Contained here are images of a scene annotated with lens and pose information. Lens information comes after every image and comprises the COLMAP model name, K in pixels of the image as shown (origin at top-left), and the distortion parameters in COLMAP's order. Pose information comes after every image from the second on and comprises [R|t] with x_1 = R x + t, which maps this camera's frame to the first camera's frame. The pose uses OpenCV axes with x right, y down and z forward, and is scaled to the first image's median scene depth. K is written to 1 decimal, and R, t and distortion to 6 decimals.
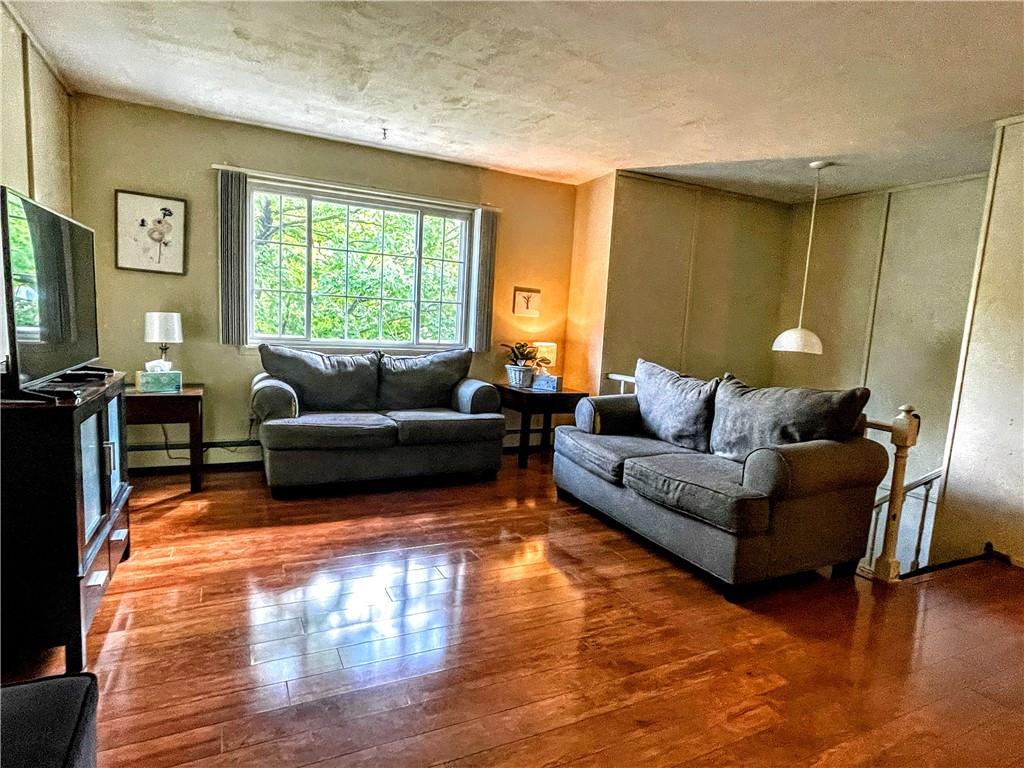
lens RADIAL K [[561.3, 0, 509.9], [0, 561.3, 388.8], [0, 0, 1]] dist [0.003818, -0.000450]
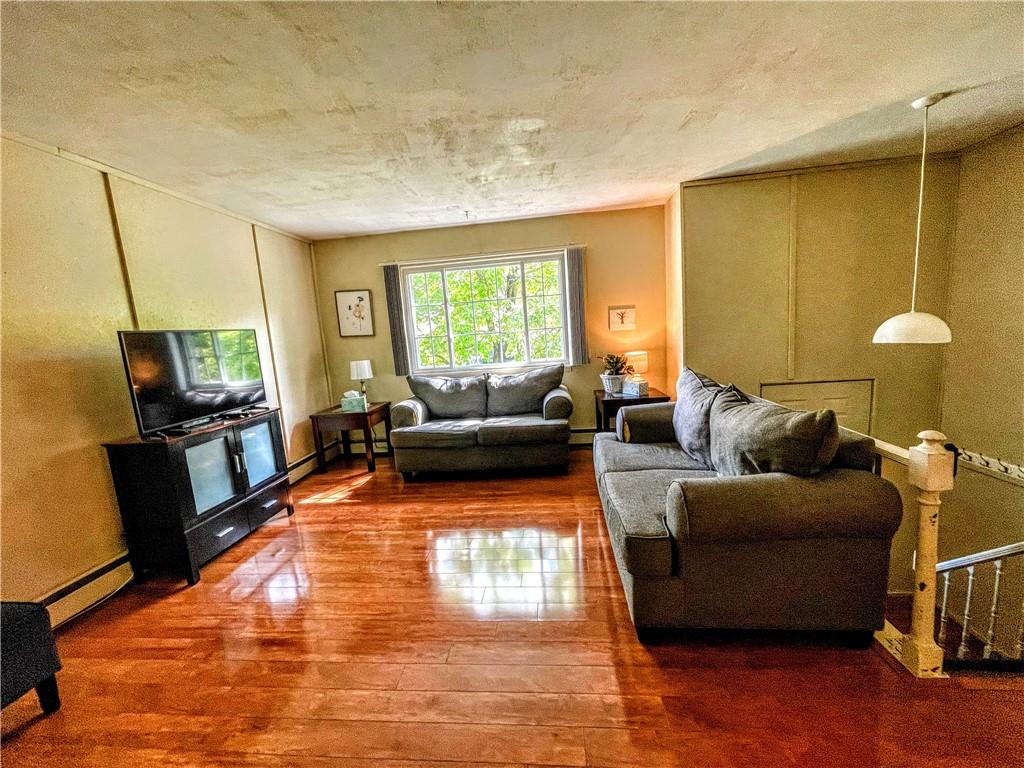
lens RADIAL K [[413.4, 0, 512.2], [0, 413.4, 386.8], [0, 0, 1]] dist [0.002494, 0.000124]
pose [[0.841665, -0.042375, -0.538335, 0.391371], [0.054663, 0.998481, 0.006869, -0.041230], [0.537226, -0.035208, 0.842703, 0.206693]]
